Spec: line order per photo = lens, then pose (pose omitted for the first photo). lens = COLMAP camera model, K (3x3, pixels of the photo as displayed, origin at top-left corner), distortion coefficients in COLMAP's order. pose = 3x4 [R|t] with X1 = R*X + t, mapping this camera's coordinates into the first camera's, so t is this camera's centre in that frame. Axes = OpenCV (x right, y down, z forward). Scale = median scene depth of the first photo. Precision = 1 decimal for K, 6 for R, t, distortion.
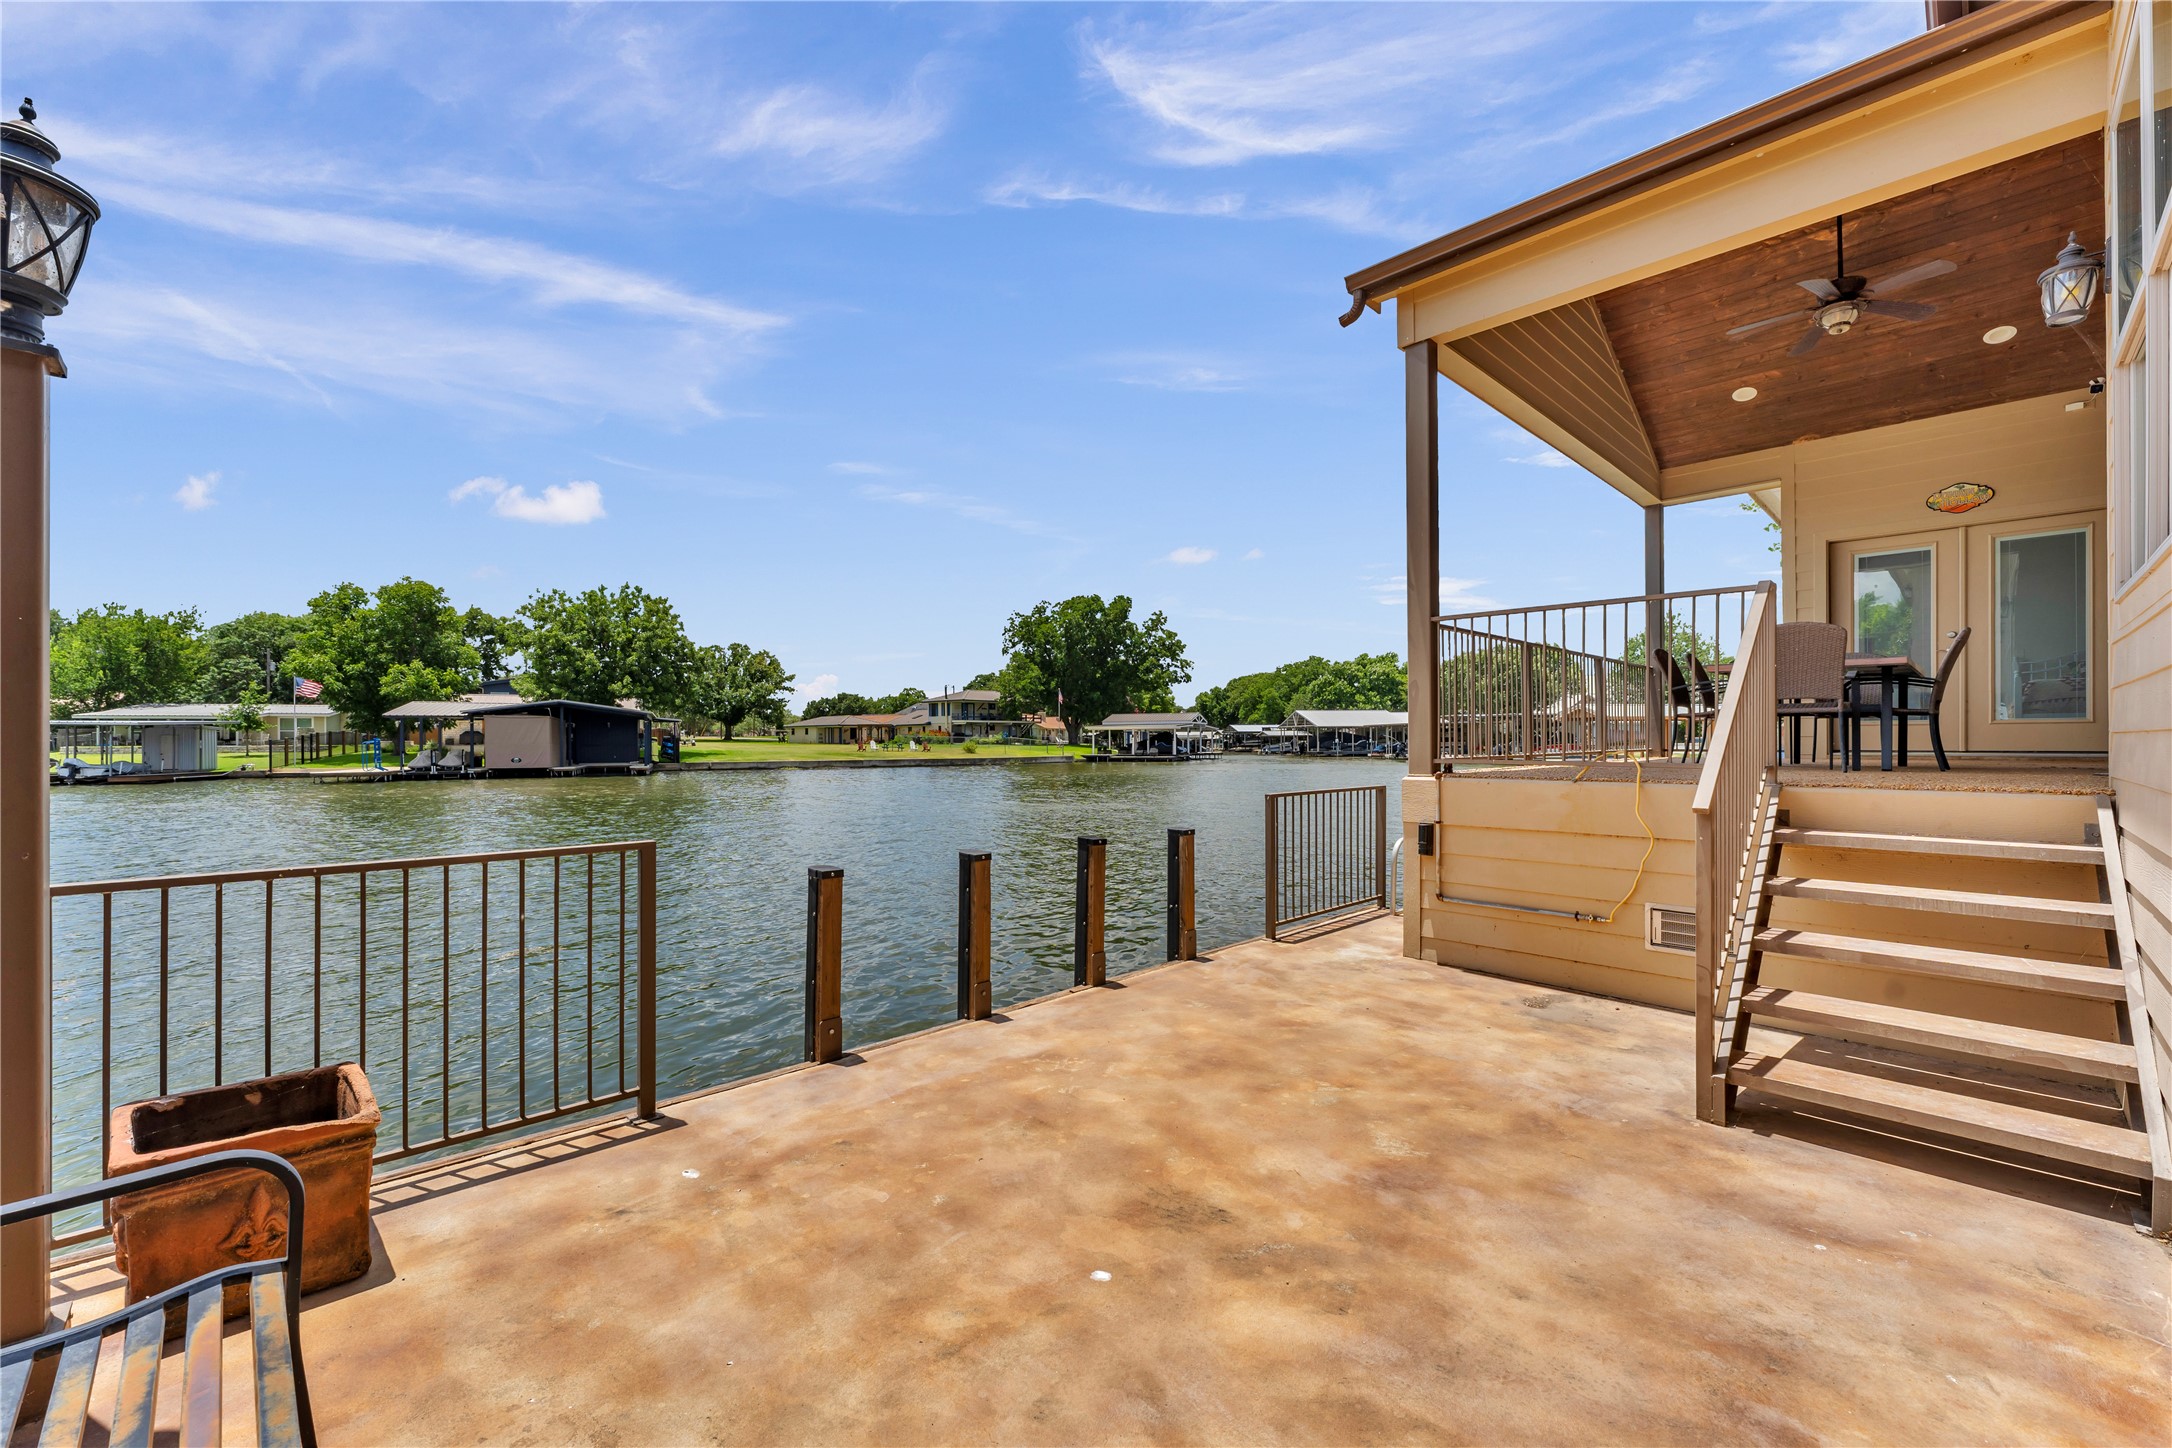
lens RADIAL K [[868.3, 0, 1093.3], [0, 868.3, 727.3], [0, 0, 1]] dist [-0.000581, -0.000207]
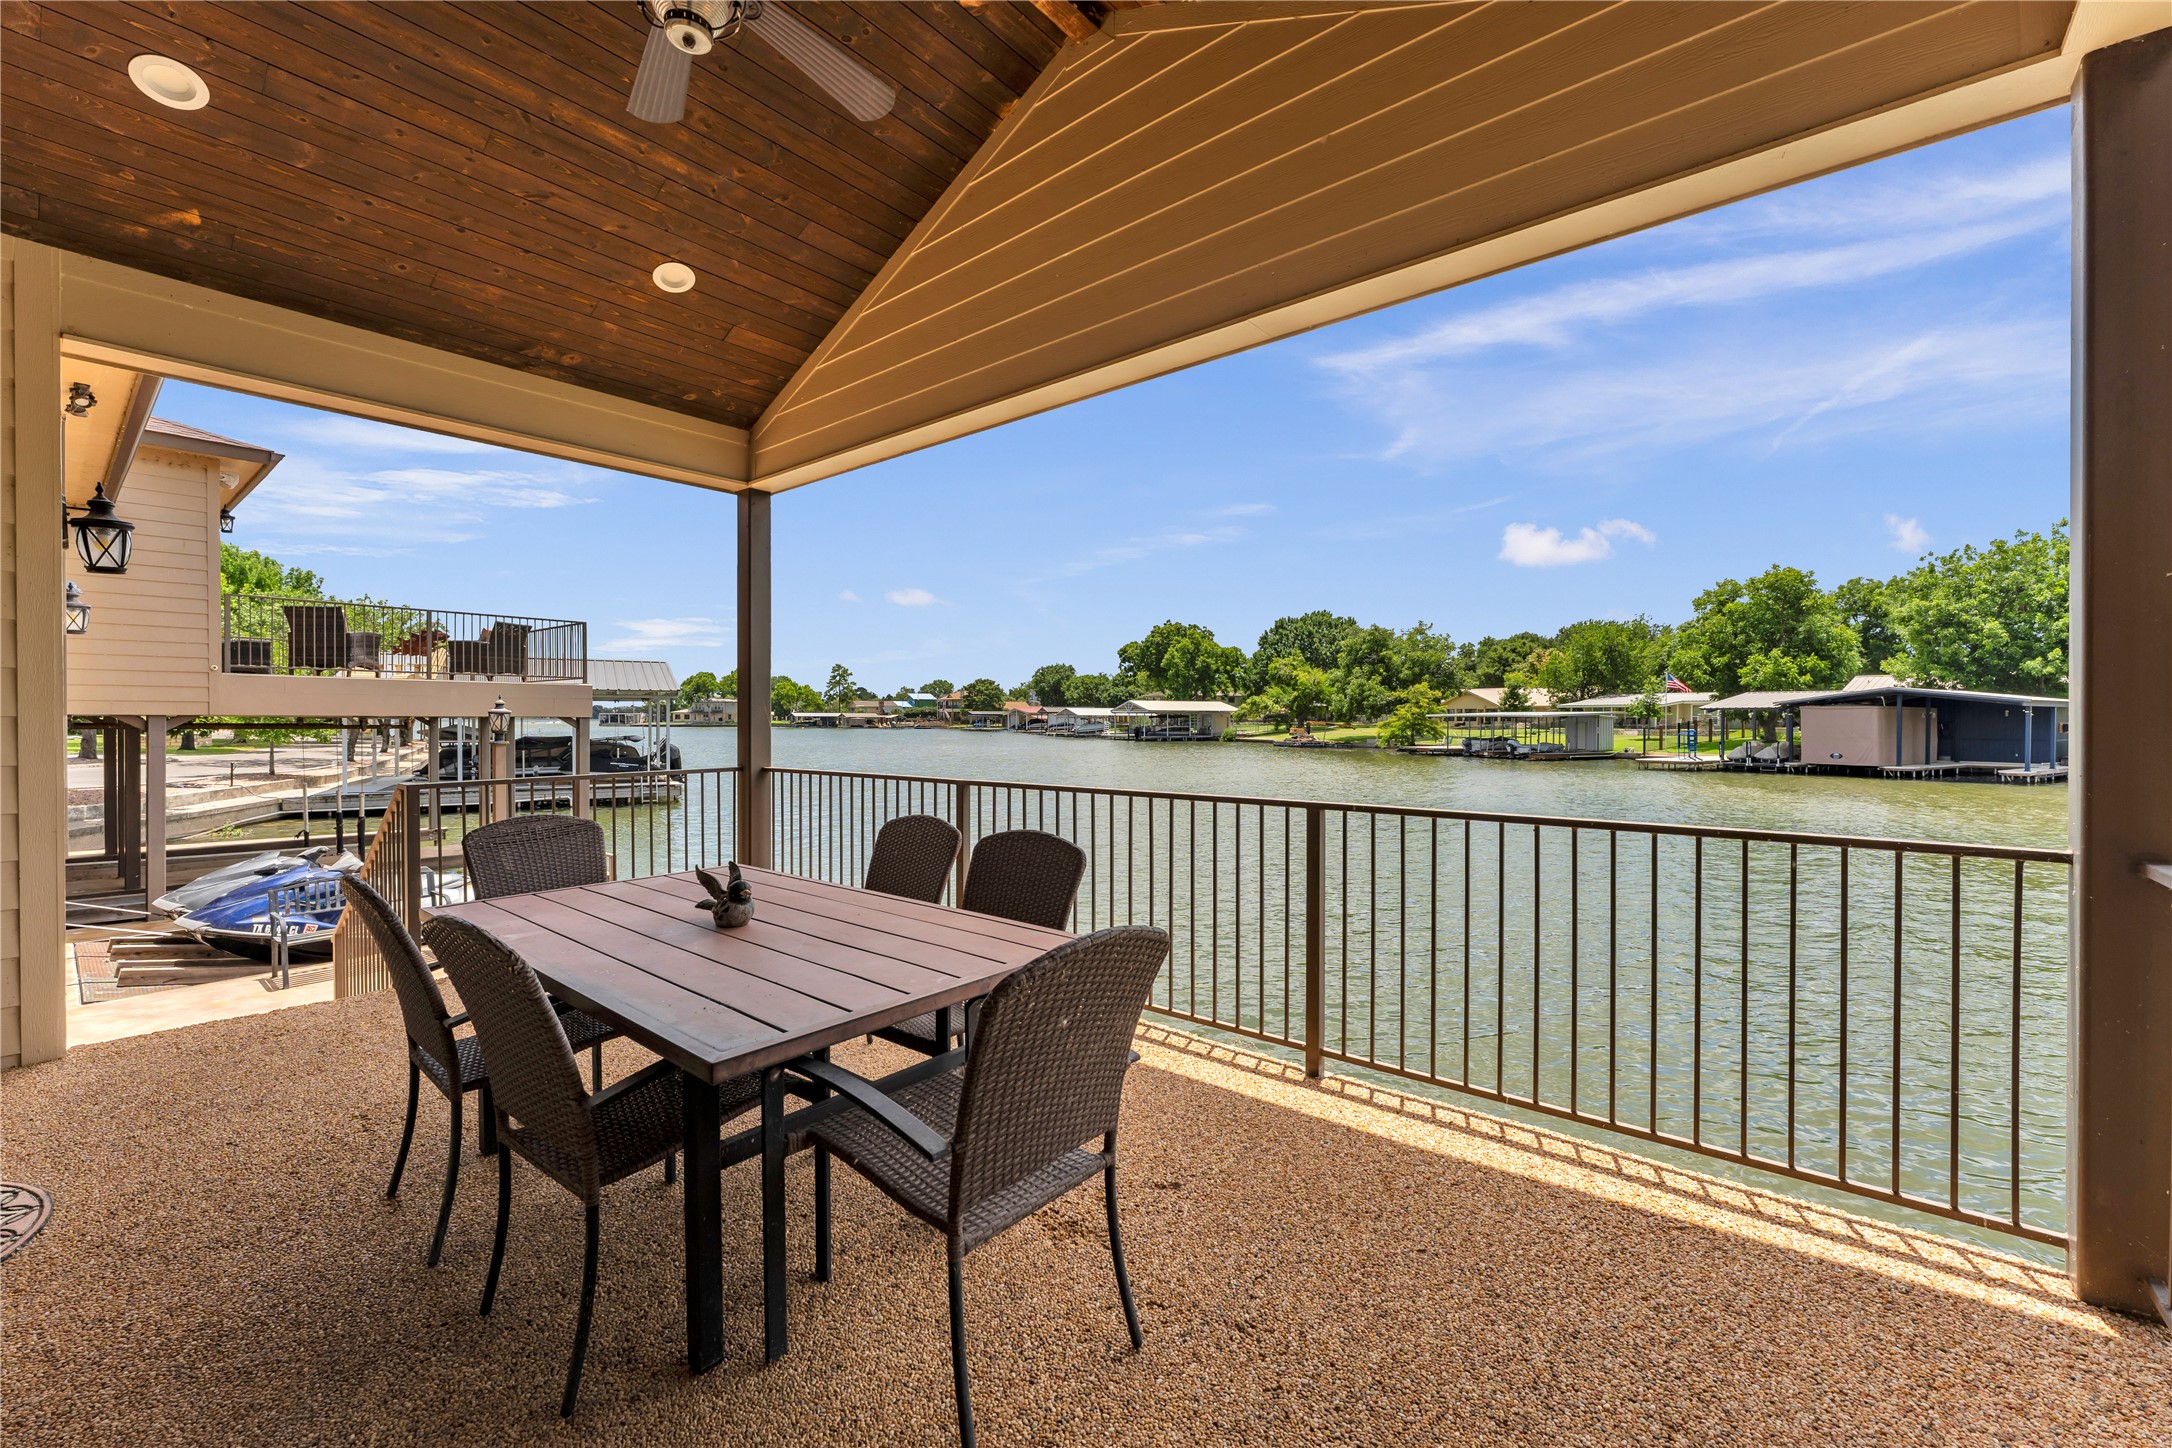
lens RADIAL K [[868.3, 0, 1093.3], [0, 868.3, 727.3], [0, 0, 1]] dist [-0.000581, -0.000207]
pose [[0.115495, 0.018899, -0.993128, 1.646346], [0.010203, 0.999744, 0.020211, -0.211177], [0.993256, -0.012467, 0.115273, 1.483867]]
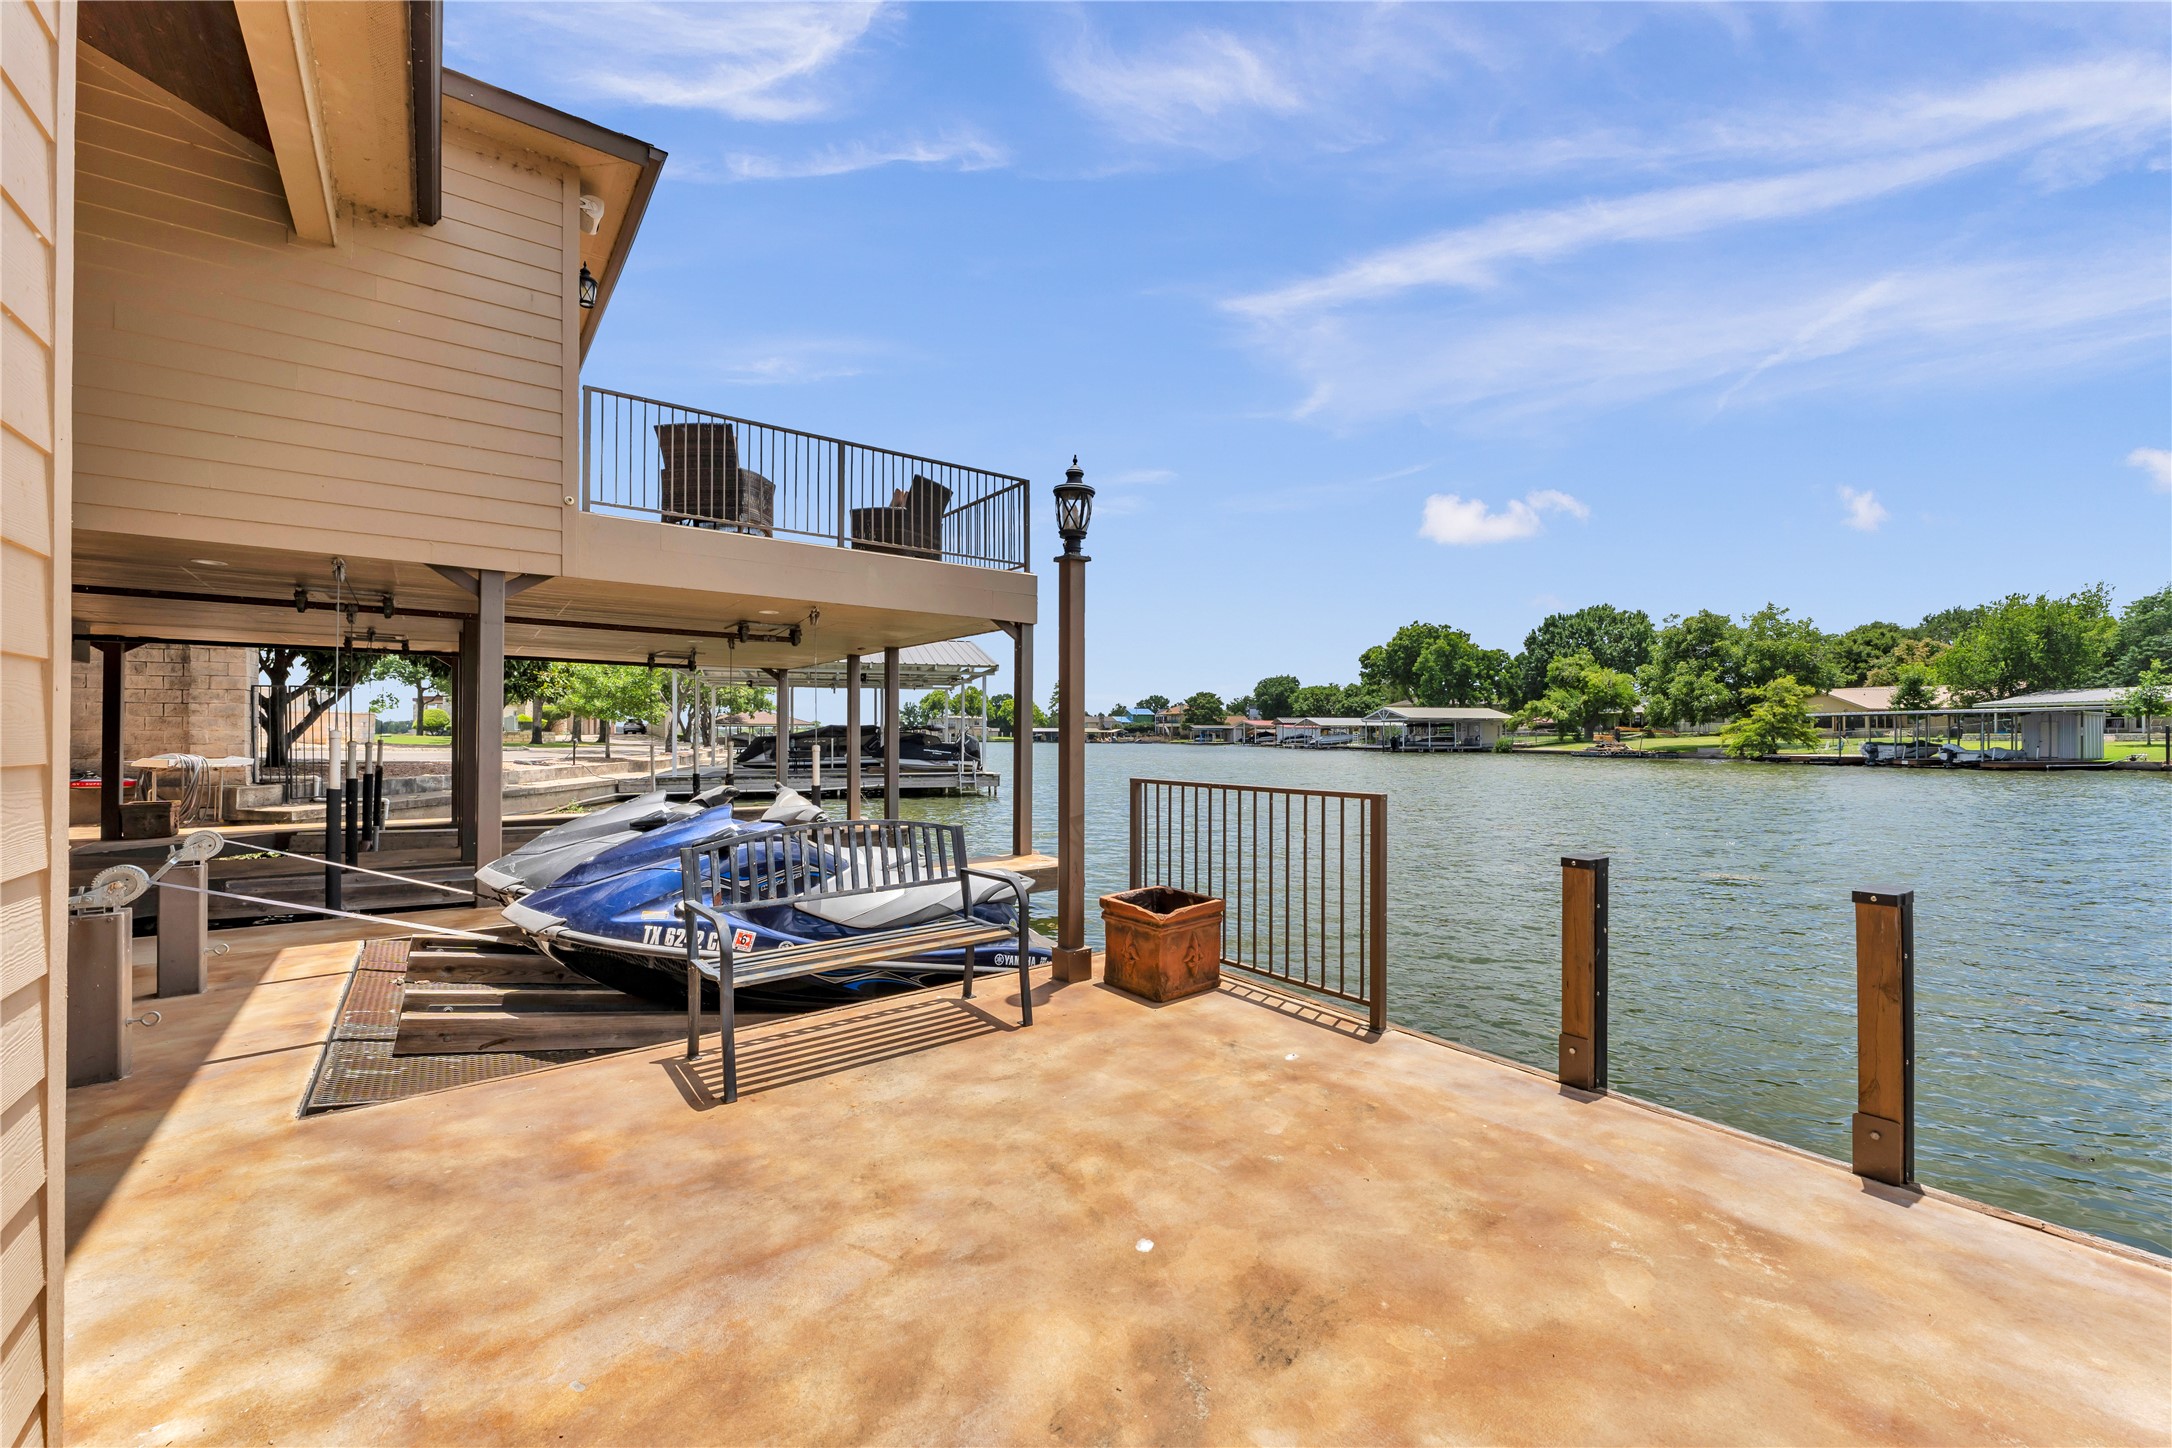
lens RADIAL K [[864.2, 0, 1077.3], [0, 864.2, 728.6], [0, 0, 1]] dist [-0.000980, -0.000056]
pose [[-0.132412, -0.002270, -0.991192, 0.484086], [0.016851, 0.999848, -0.004541, 0.027851], [0.991052, -0.017304, -0.132353, 0.525488]]
